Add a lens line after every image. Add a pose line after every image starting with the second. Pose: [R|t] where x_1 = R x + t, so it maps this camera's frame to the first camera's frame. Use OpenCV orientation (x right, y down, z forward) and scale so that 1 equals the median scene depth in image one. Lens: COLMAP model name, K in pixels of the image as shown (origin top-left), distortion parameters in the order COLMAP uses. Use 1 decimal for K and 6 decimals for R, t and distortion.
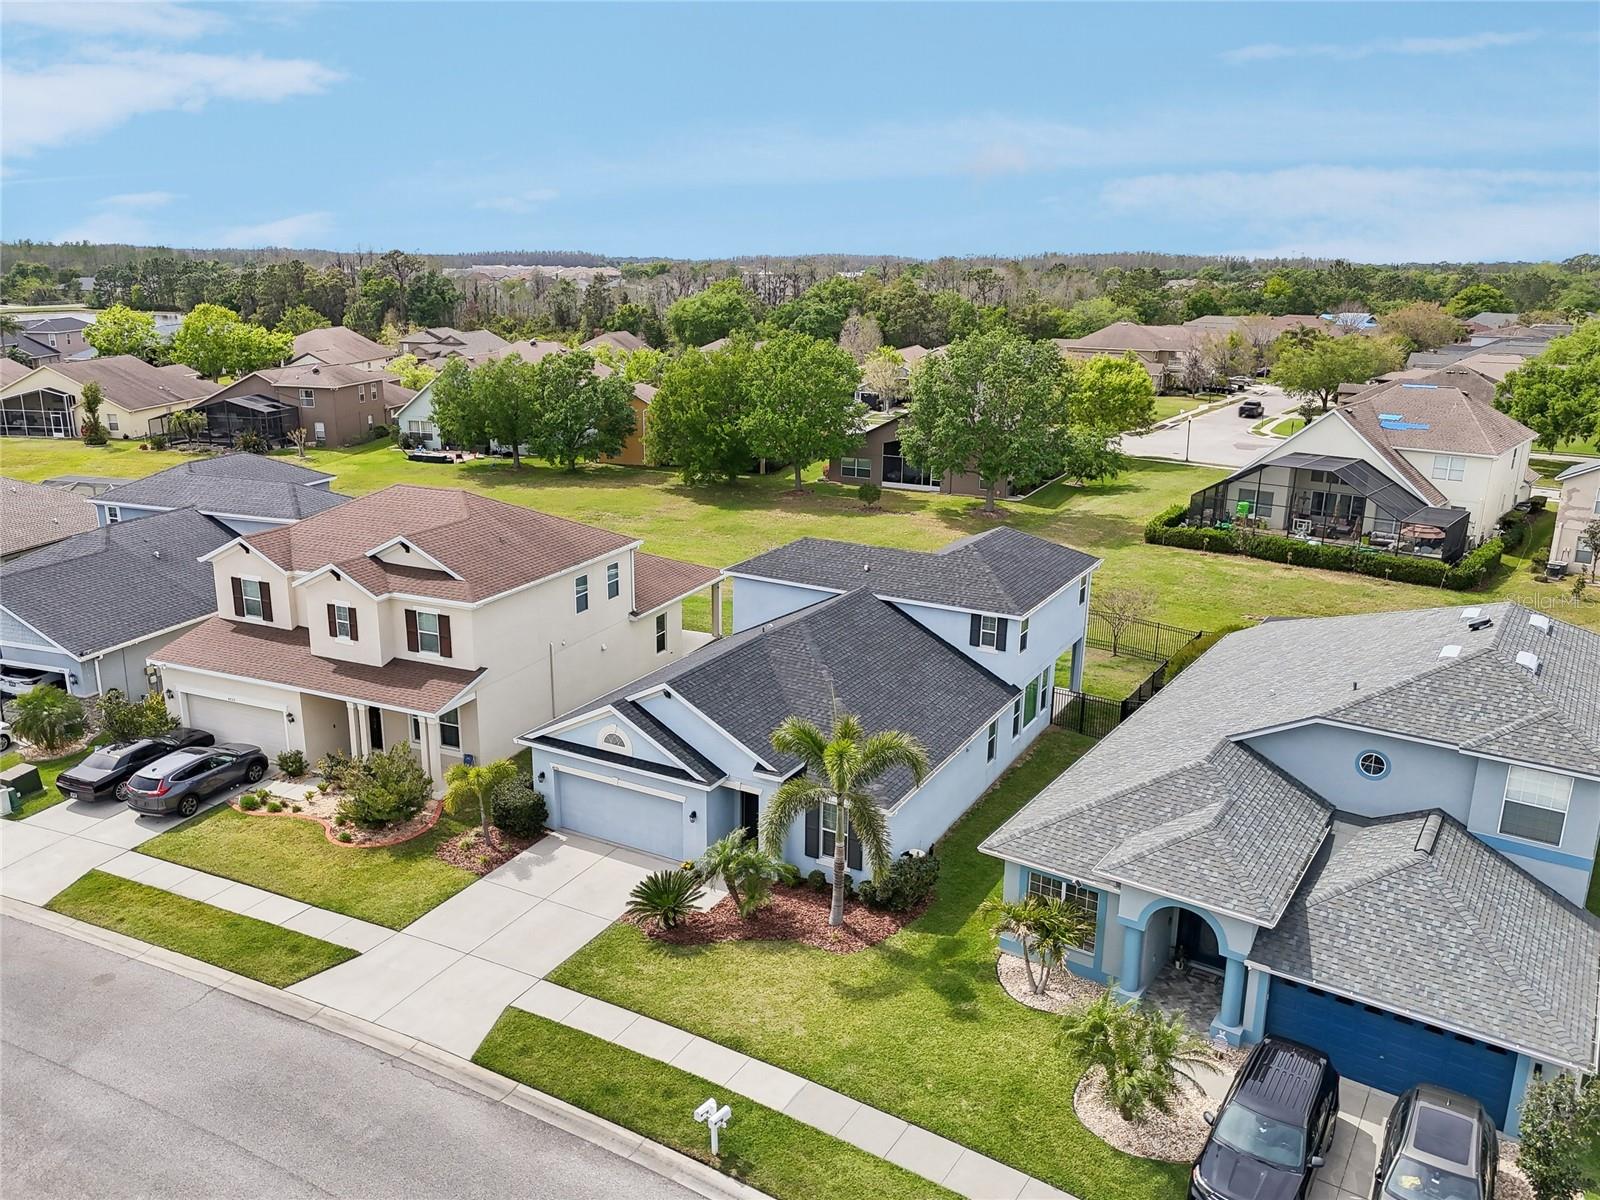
lens RADIAL K [[1200.0, 0, 805.2], [0, 1200.0, 629.9], [0, 0, 1]] dist [0.068419, -0.065289]
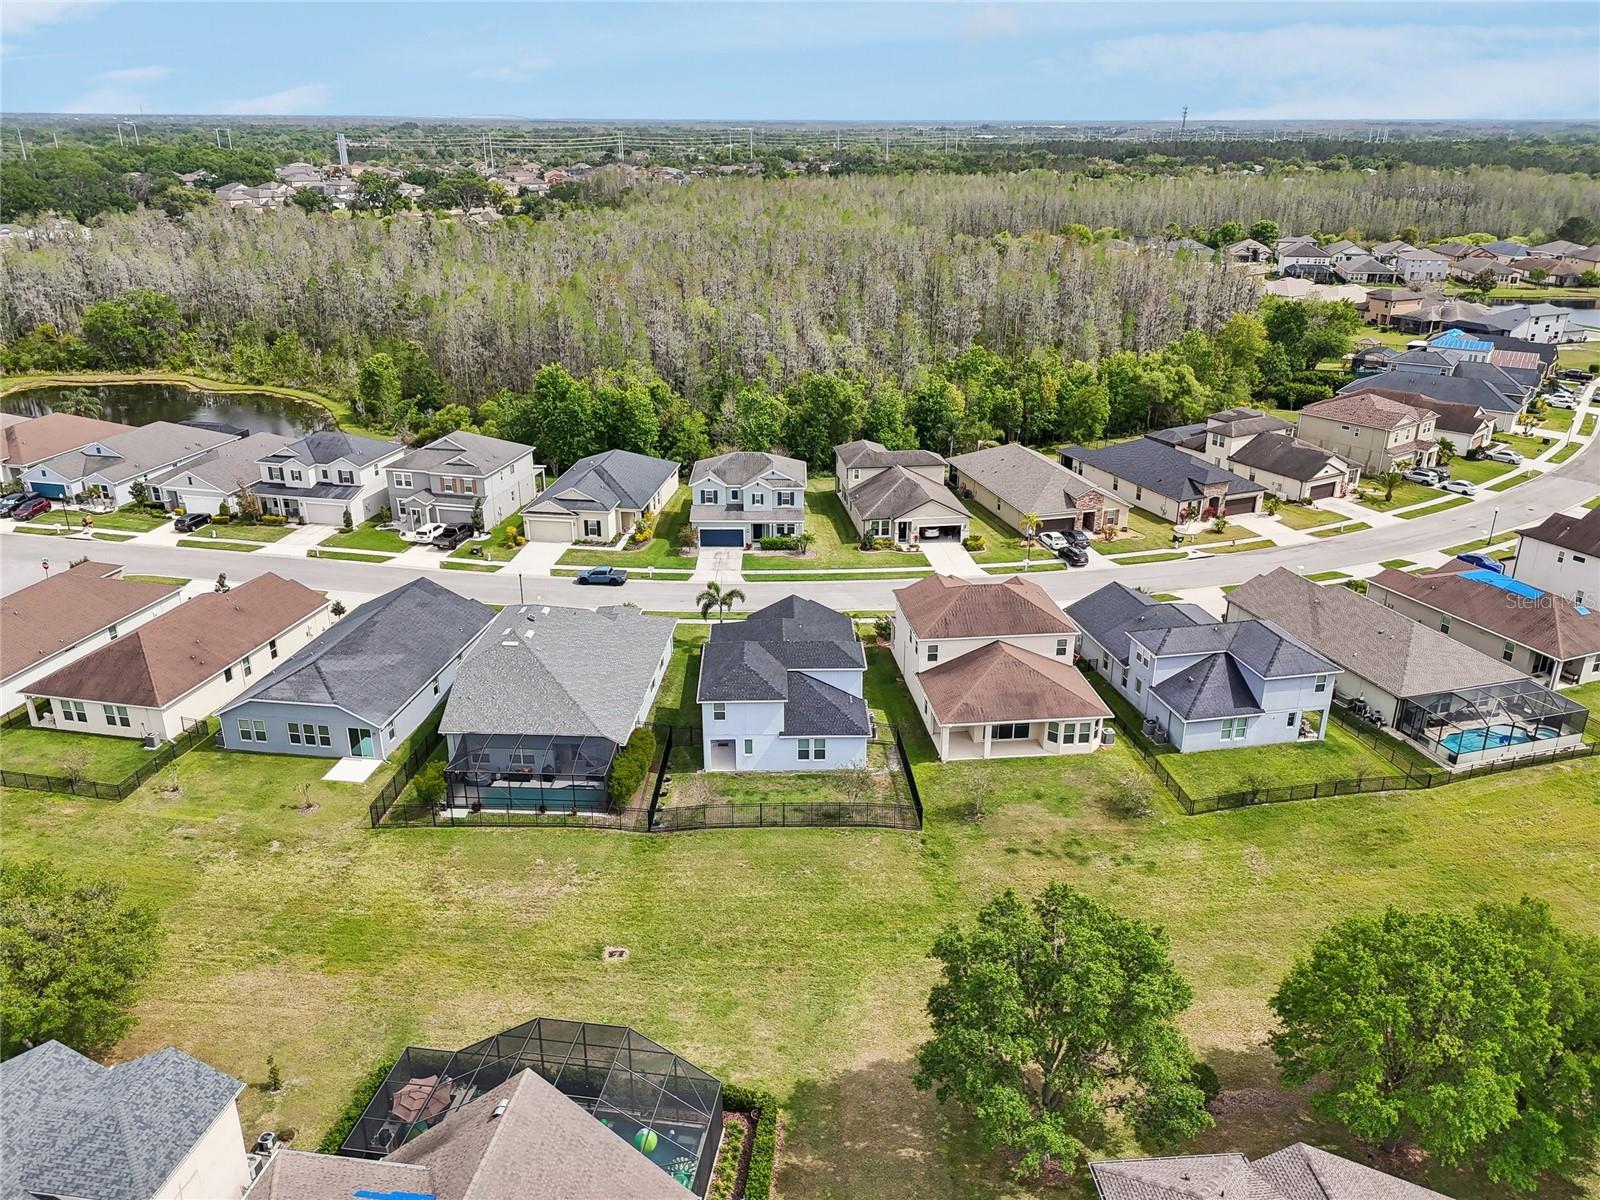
lens RADIAL K [[1200.0, 0, 804.1], [0, 1200.0, 580.6], [0, 0, 1]] dist [0.068419, -0.065289]
pose [[0.915923, -0.161382, 0.367480, -1.484134], [0.127858, 0.985220, 0.113990, -0.140122], [-0.380444, -0.057420, 0.923020, -2.009141]]
